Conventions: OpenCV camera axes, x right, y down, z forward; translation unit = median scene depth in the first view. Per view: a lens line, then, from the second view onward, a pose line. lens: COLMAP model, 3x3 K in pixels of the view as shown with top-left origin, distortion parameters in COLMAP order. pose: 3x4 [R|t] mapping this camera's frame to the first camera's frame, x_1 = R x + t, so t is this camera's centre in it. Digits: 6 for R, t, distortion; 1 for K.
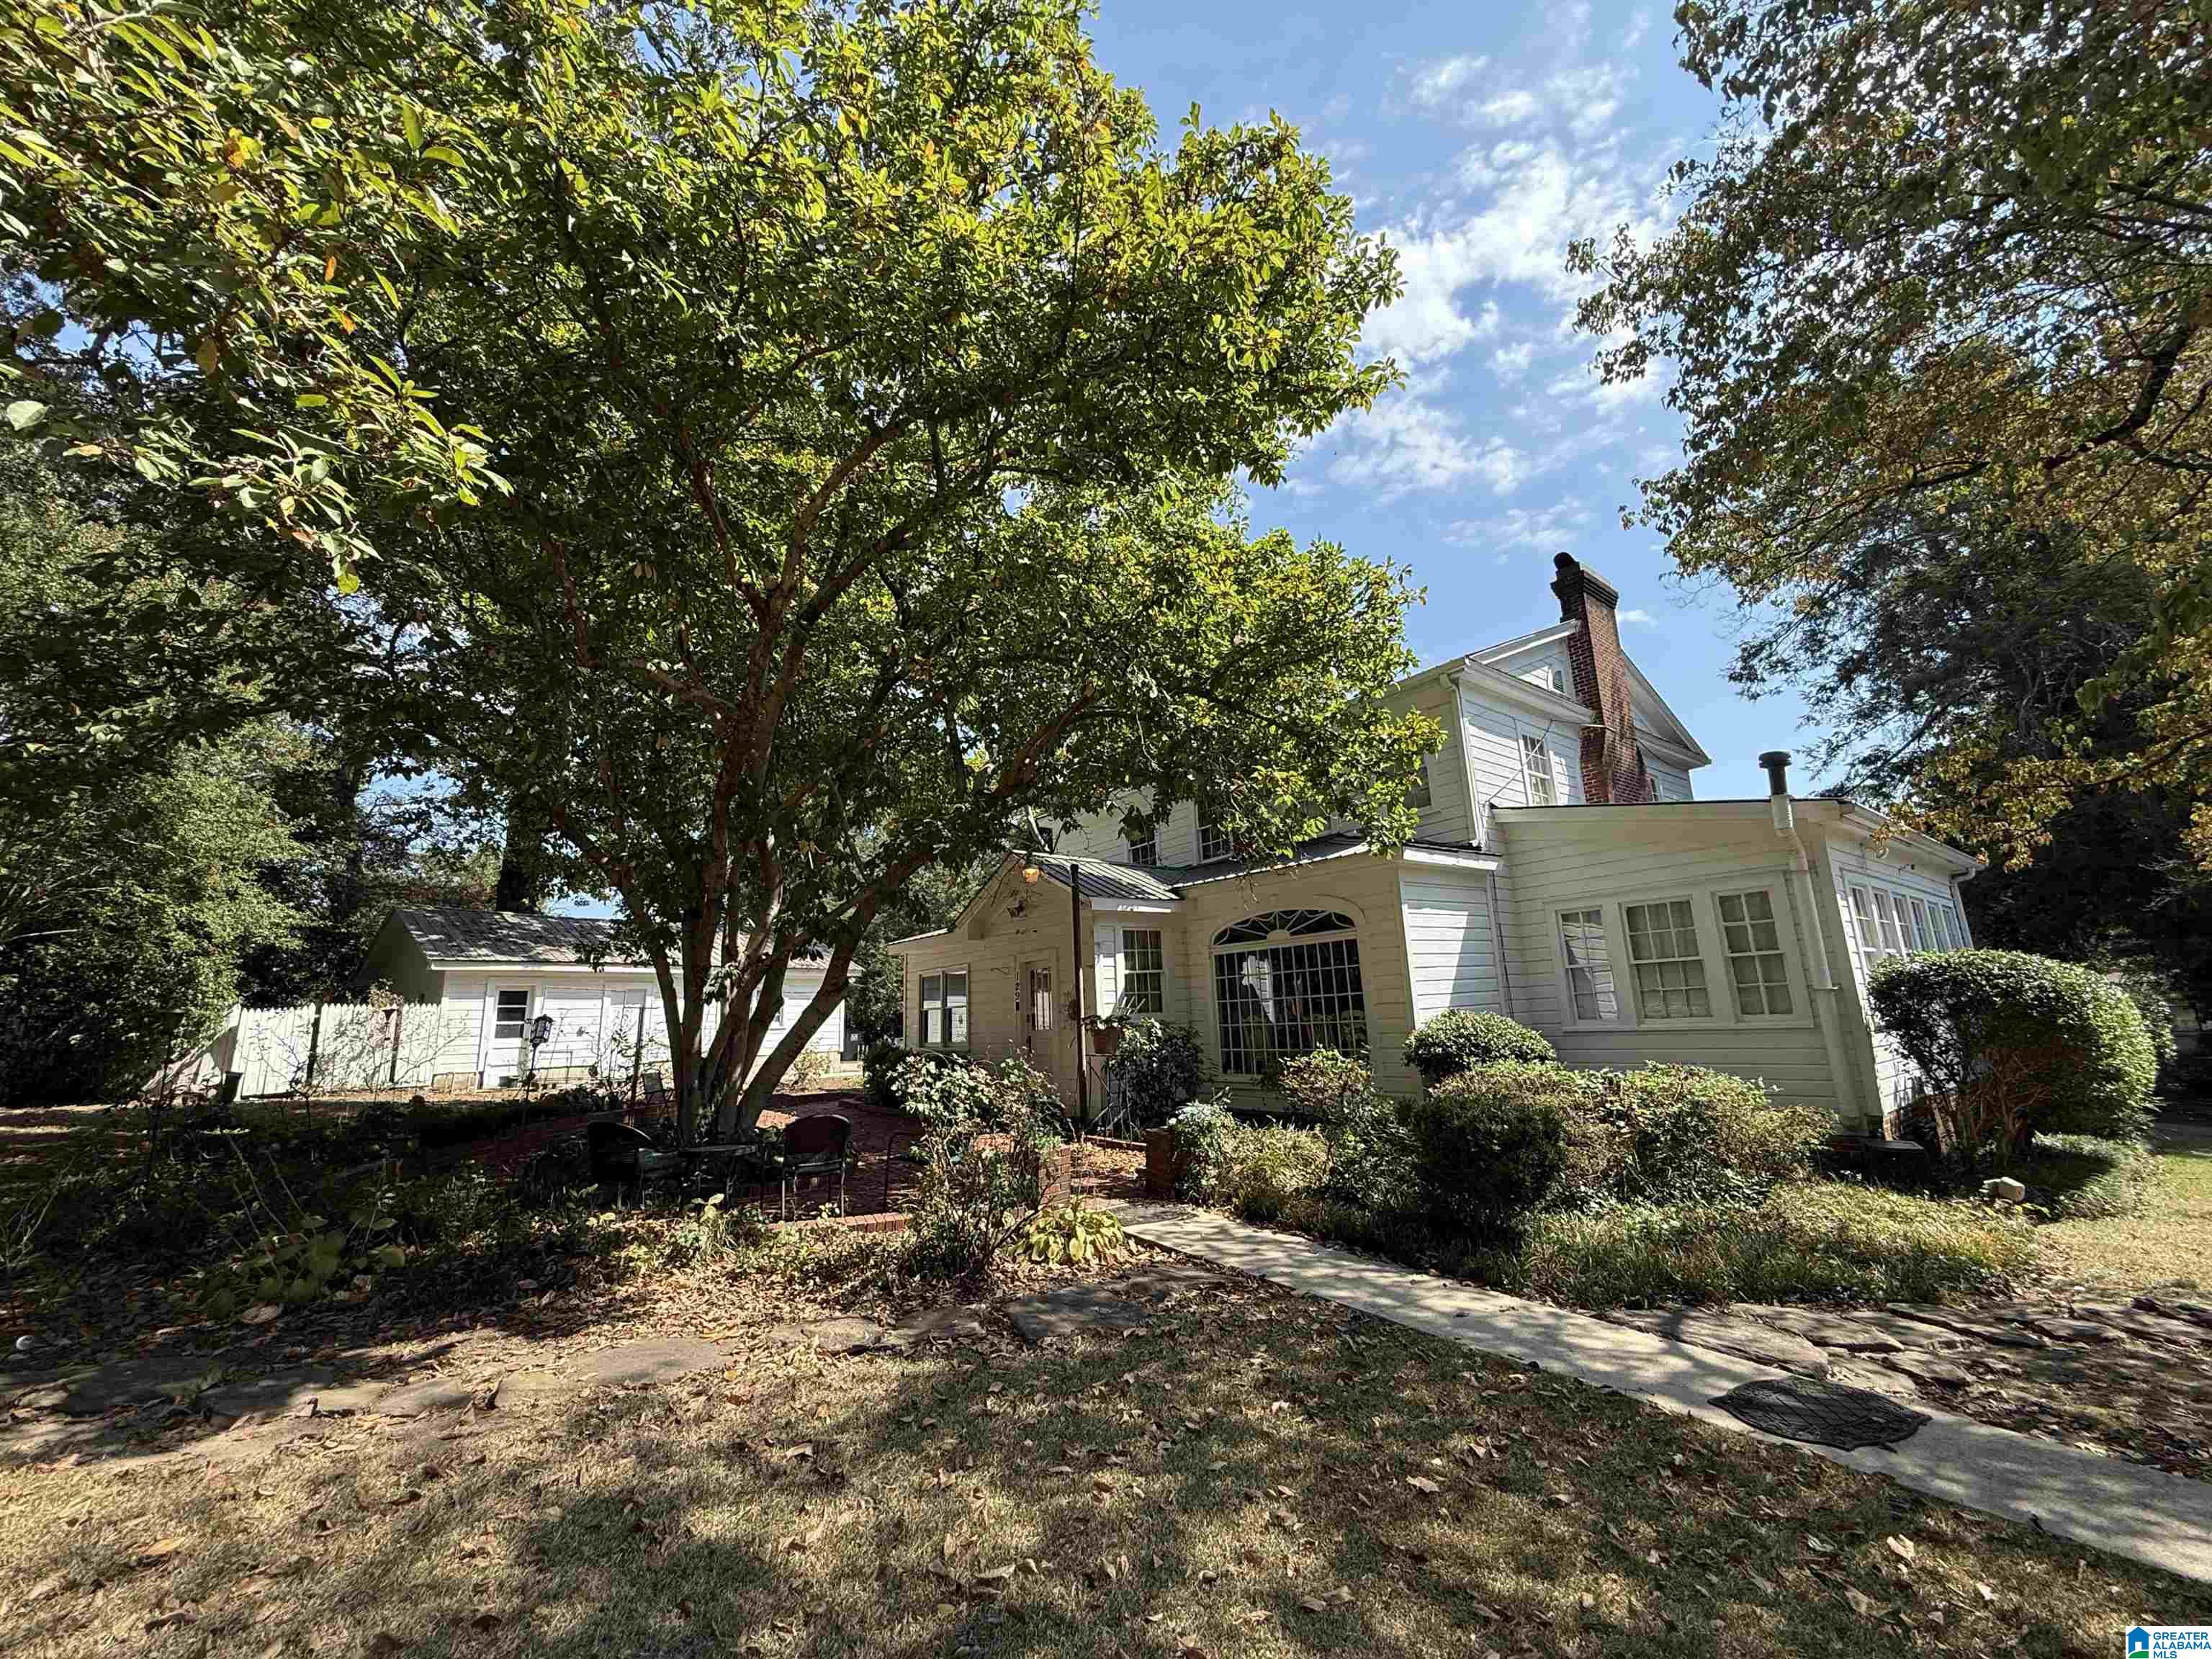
lens RADIAL K [[892.8, 0, 1106.0], [0, 892.8, 829.5], [0, 0, 1]] dist [0.000798, -0.000053]
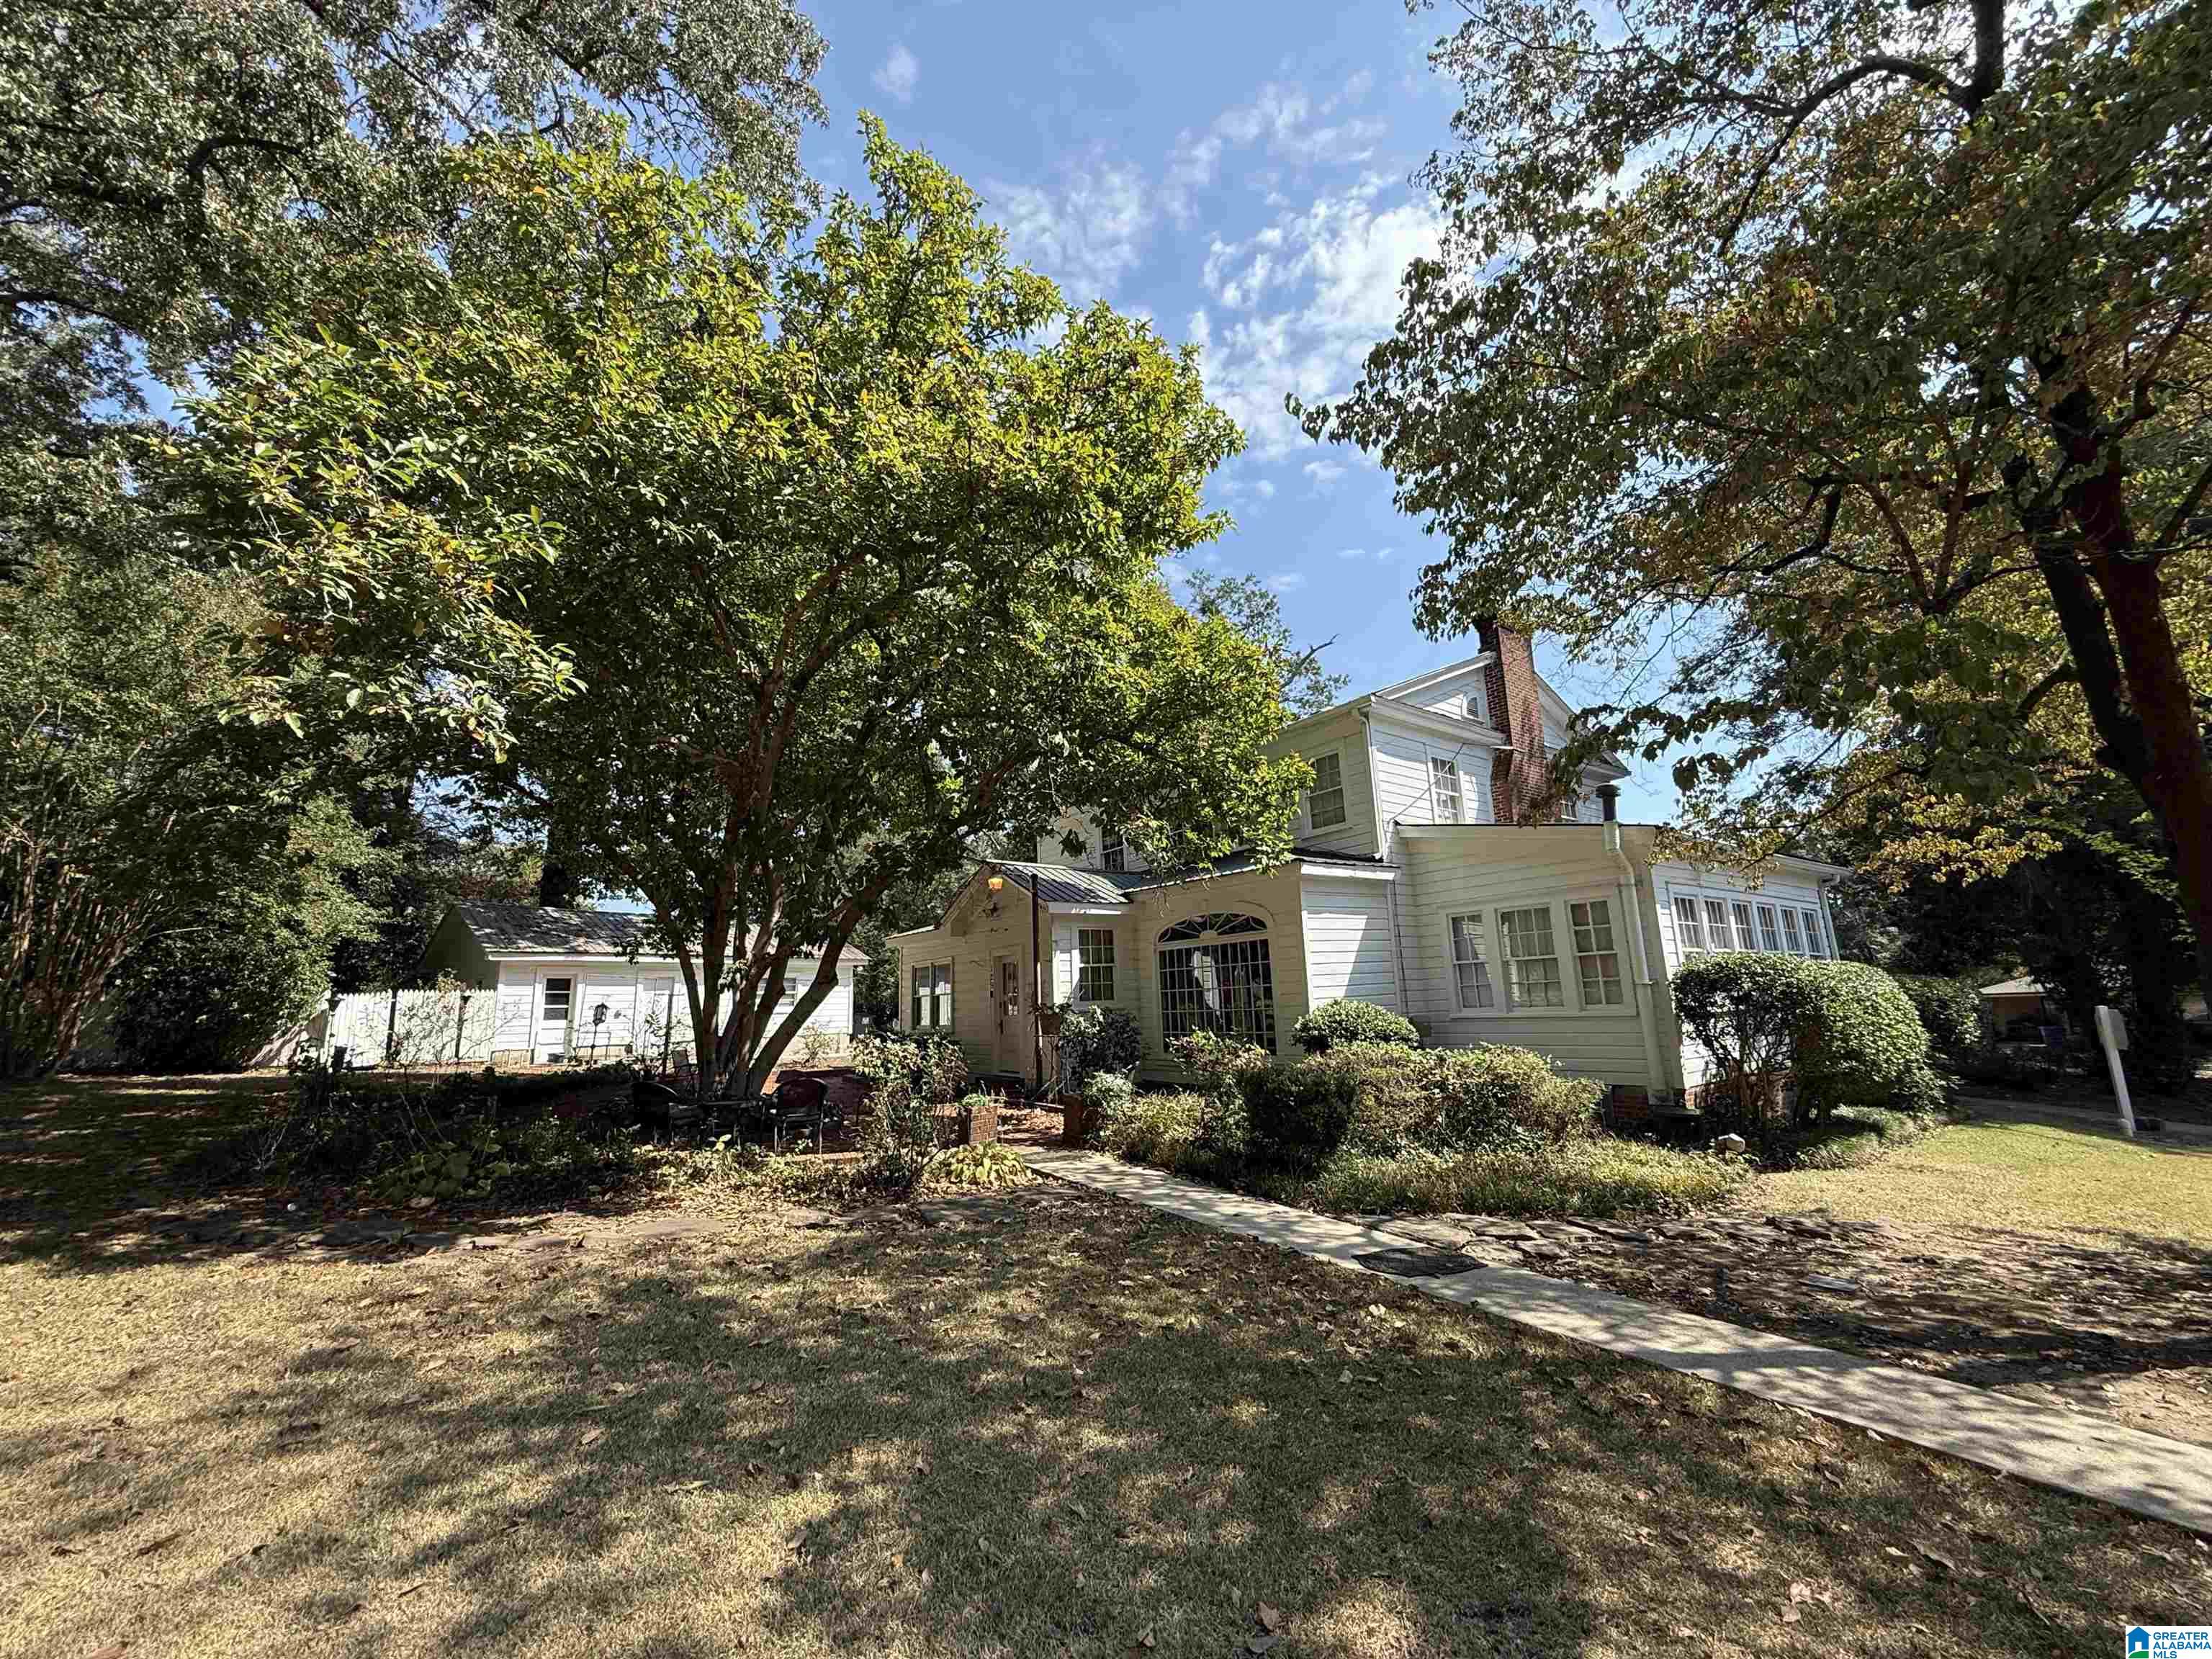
lens RADIAL K [[874.7, 0, 1094.1], [0, 874.7, 833.8], [0, 0, 1]] dist [0.000349, 0.000492]
pose [[0.999627, -0.001403, -0.027271, 0.099106], [0.001862, 0.999857, 0.016808, -0.043389], [0.027243, -0.016853, 0.999487, -0.188825]]
